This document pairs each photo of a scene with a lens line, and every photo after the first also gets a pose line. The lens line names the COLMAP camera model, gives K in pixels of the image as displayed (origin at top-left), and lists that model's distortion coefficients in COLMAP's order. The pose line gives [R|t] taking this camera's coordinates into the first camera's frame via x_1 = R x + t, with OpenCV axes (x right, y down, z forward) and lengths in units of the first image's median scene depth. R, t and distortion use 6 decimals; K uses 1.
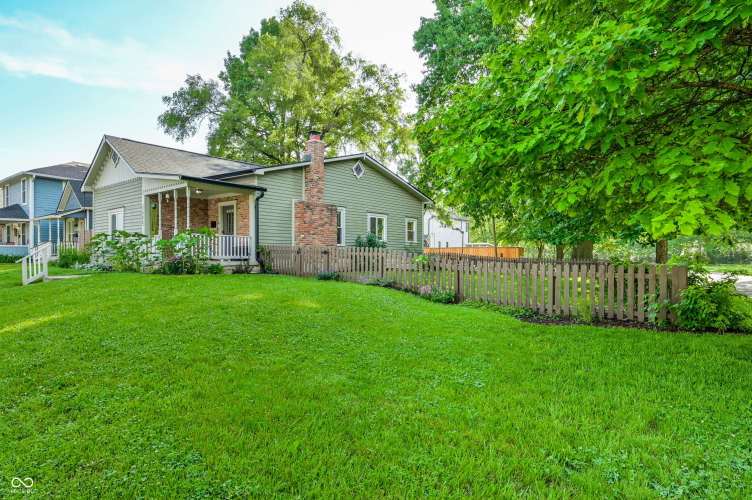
lens RADIAL K [[411.1, 0, 375.8], [0, 411.1, 253.6], [0, 0, 1]] dist [0.000429, 0.000008]
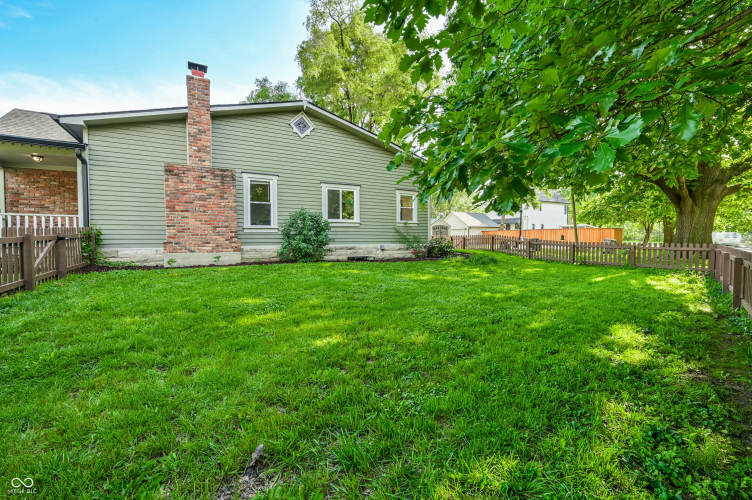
lens RADIAL K [[325.7, 0, 375.7], [0, 325.7, 247.5], [0, 0, 1]] dist [-0.001819, -0.000166]
pose [[0.944400, 0.008476, -0.328688, 0.276640], [0.003754, 0.999324, 0.036558, -0.003651], [0.328776, -0.035759, 0.943731, 0.472515]]
